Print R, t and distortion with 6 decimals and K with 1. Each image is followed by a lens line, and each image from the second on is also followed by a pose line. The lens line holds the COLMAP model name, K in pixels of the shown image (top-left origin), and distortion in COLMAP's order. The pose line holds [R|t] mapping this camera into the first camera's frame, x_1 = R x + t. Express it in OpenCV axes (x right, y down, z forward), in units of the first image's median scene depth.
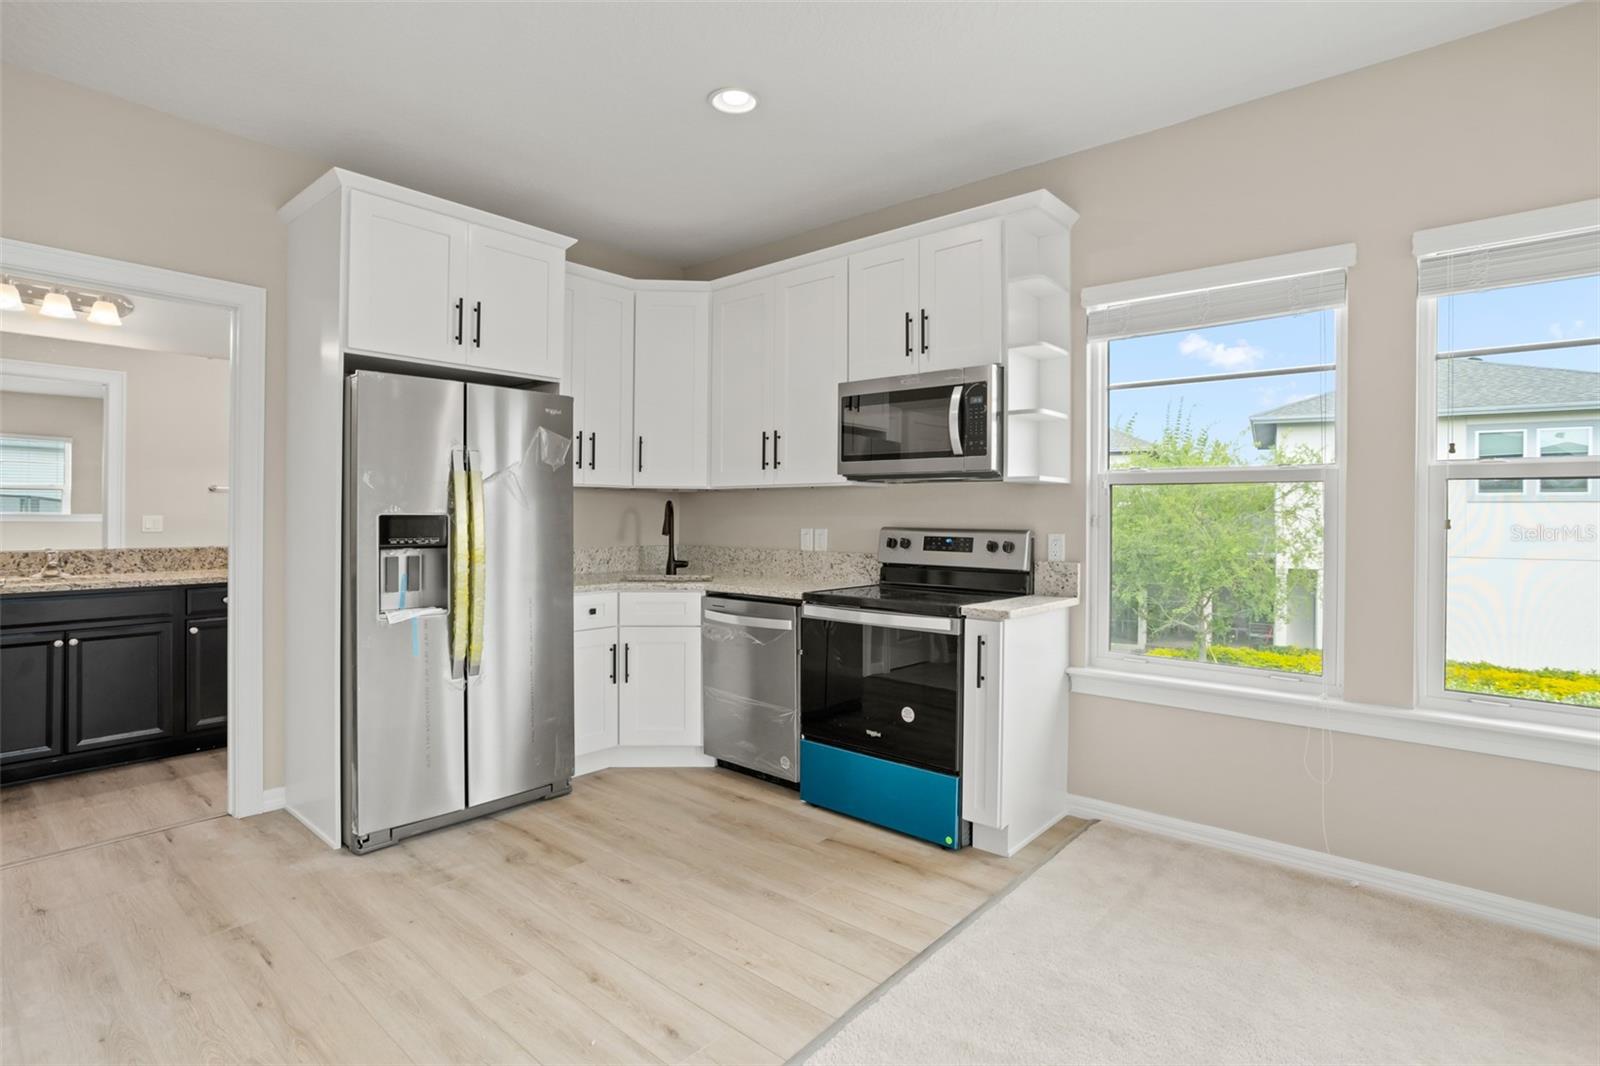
lens RADIAL K [[786.7, 0, 798.4], [0, 786.7, 521.6], [0, 0, 1]] dist [-0.054387, 0.031219]
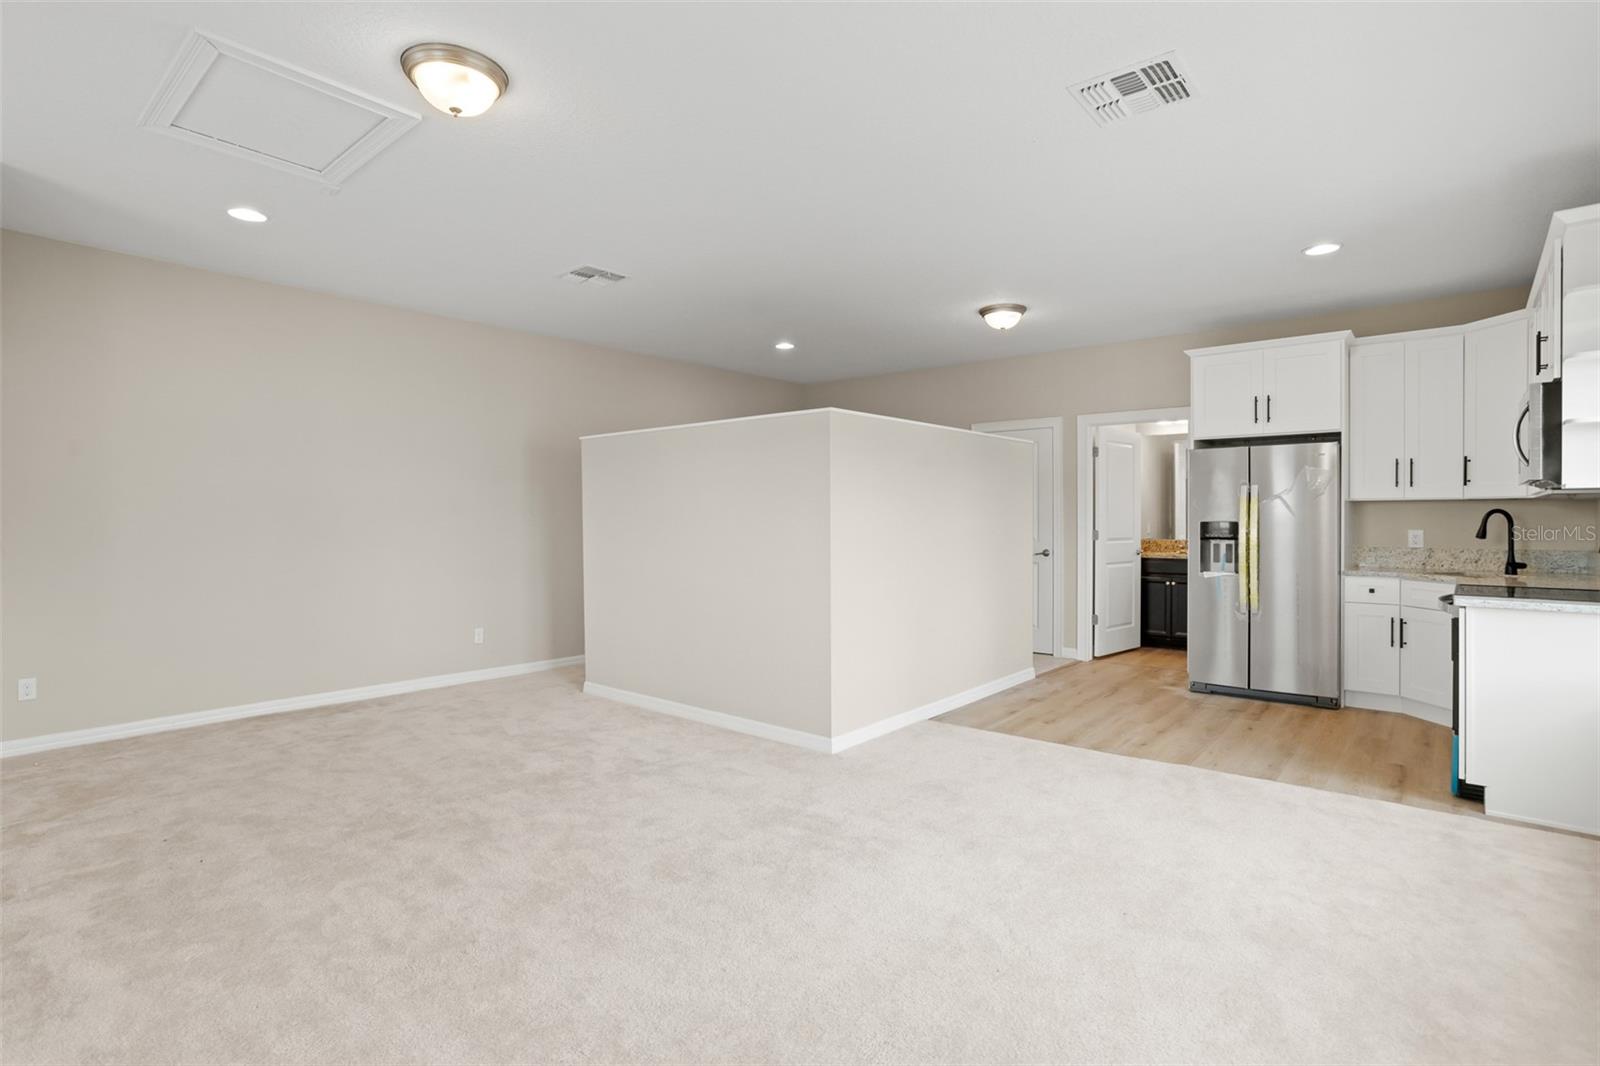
lens RADIAL K [[786.7, 0, 798.4], [0, 786.7, 521.6], [0, 0, 1]] dist [-0.054387, 0.031219]
pose [[0.008461, -0.003587, -0.999958, 1.297139], [-0.009427, 0.999949, -0.003666, 0.007752], [0.999920, 0.009457, 0.008427, -0.035458]]
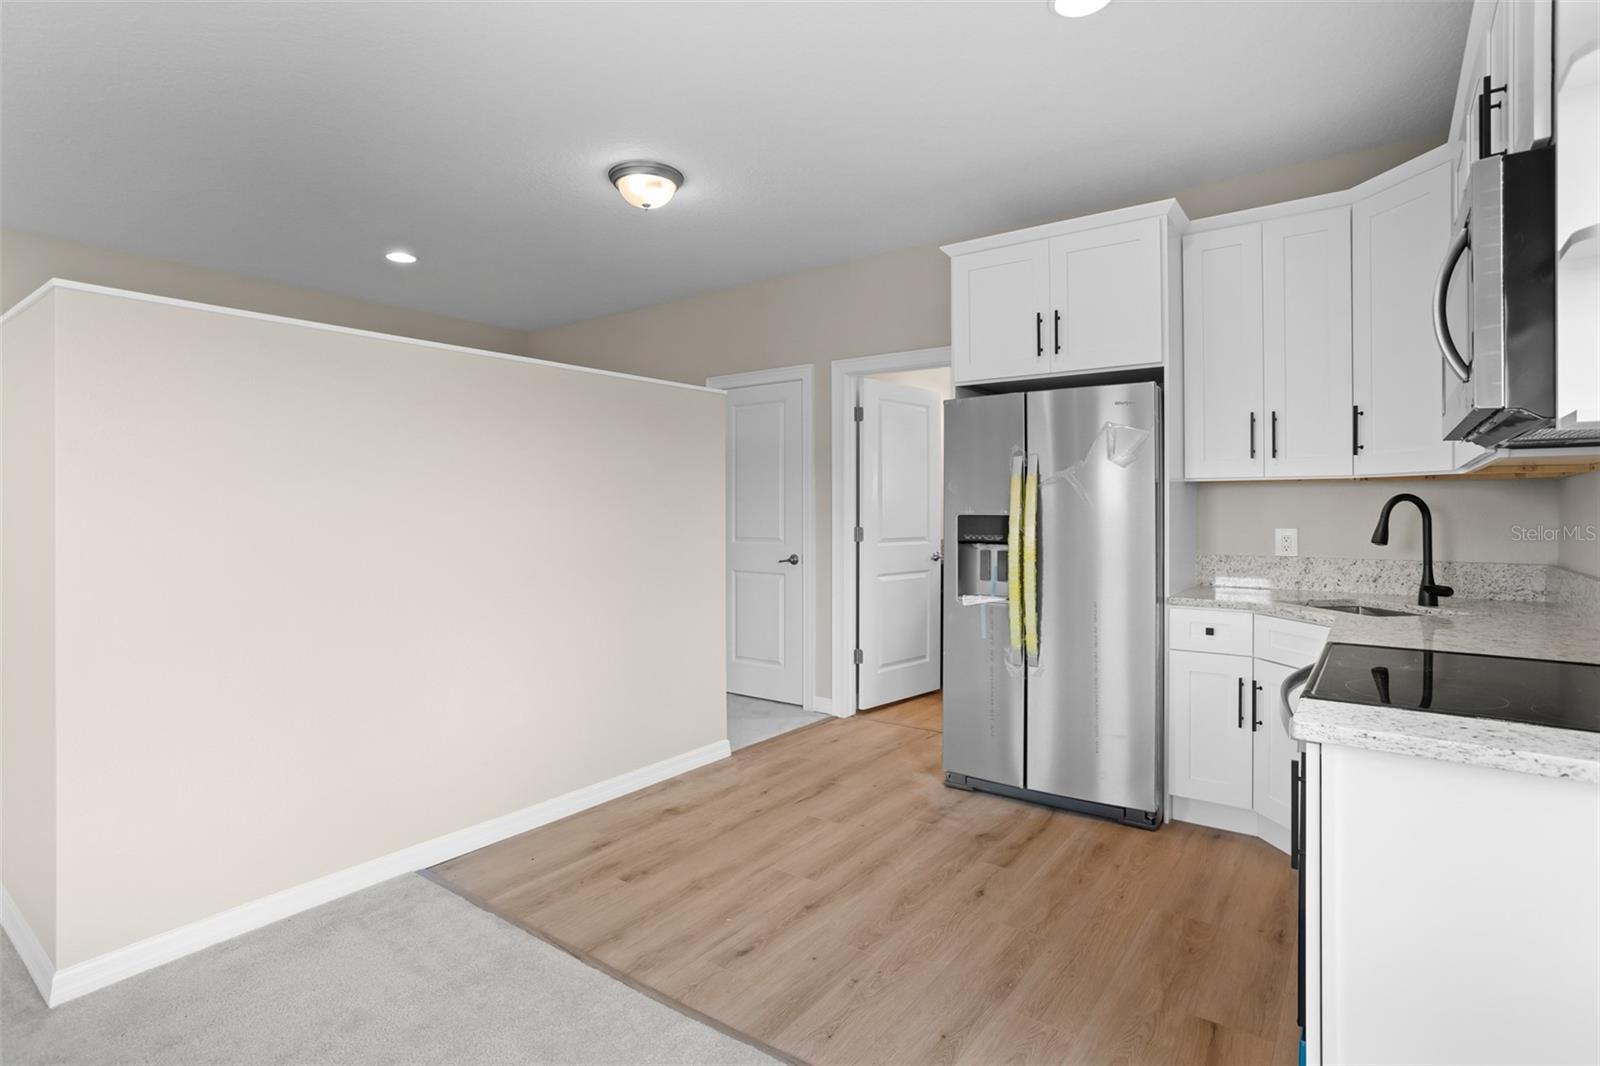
lens RADIAL K [[795.7, 0, 797.9], [0, 795.7, 504.8], [0, 0, 1]] dist [-0.055832, 0.034797]
pose [[0.078286, -0.014826, -0.996821, 0.630383], [-0.009711, 0.999831, -0.015633, -0.002386], [0.996884, 0.010904, 0.078128, 0.590773]]
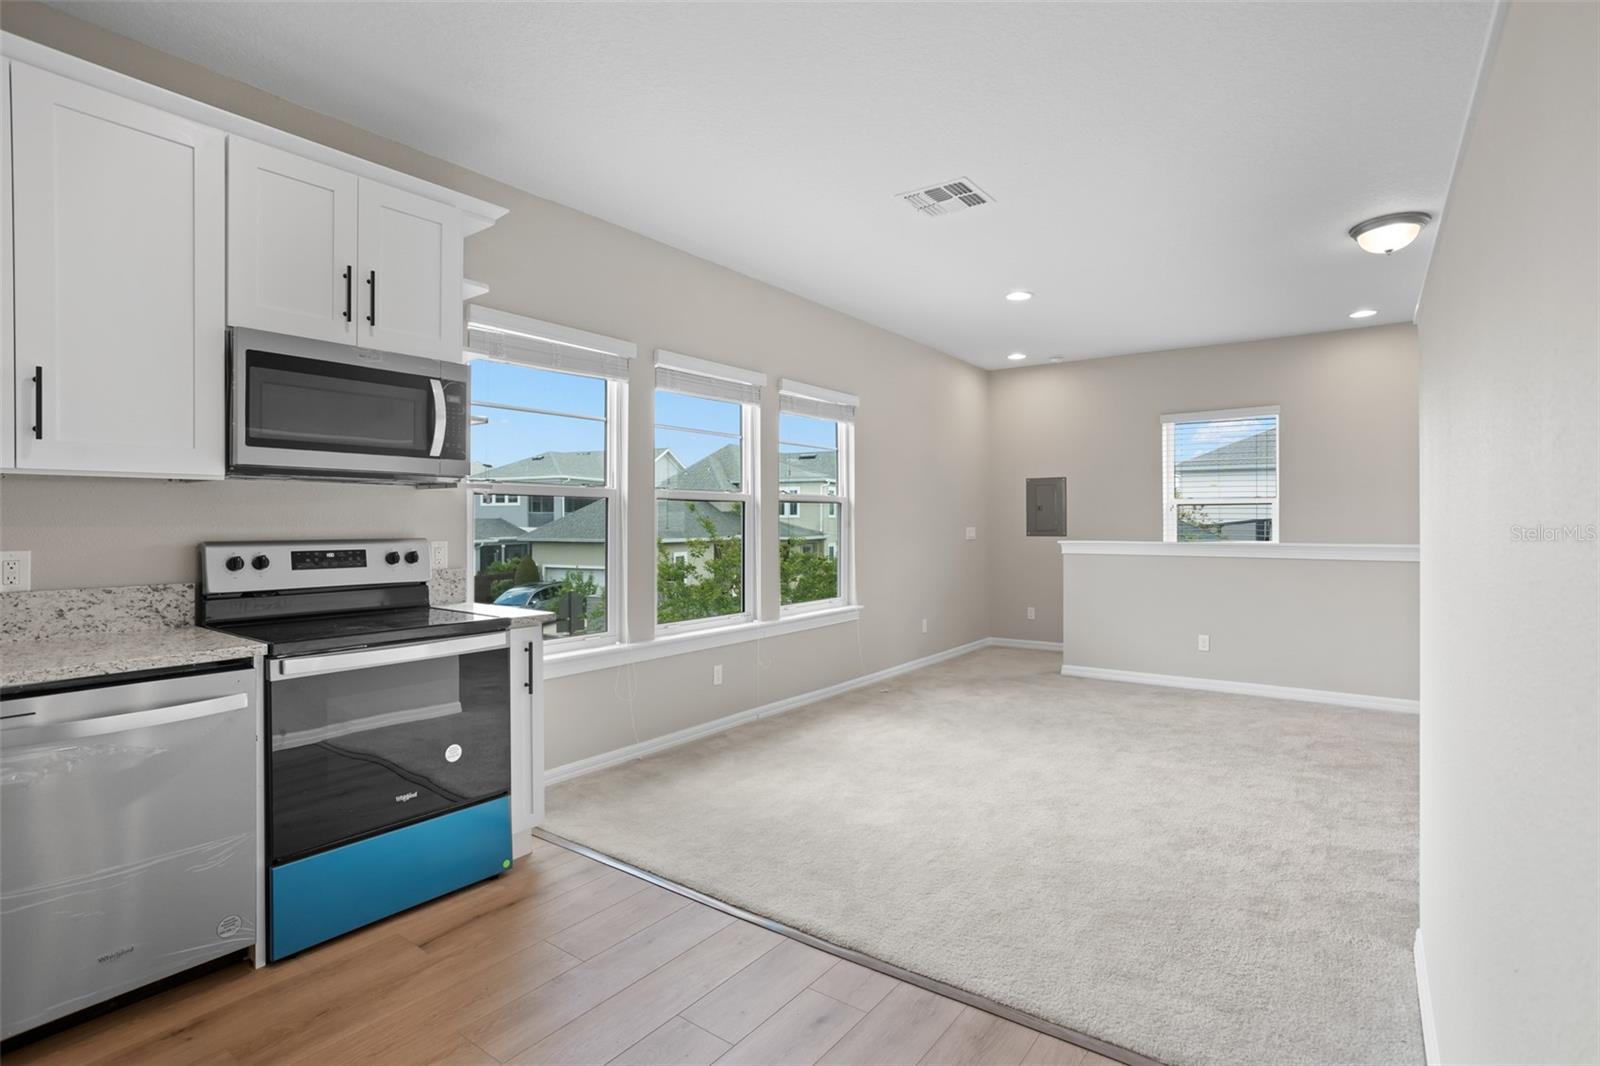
lens RADIAL K [[786.7, 0, 798.4], [0, 786.7, 521.6], [0, 0, 1]] dist [-0.054387, 0.031219]
pose [[-0.071651, -0.007771, 0.997399, -0.718234], [0.010135, 0.999912, 0.008519, -0.013348], [-0.997378, 0.010719, -0.071566, 0.654045]]
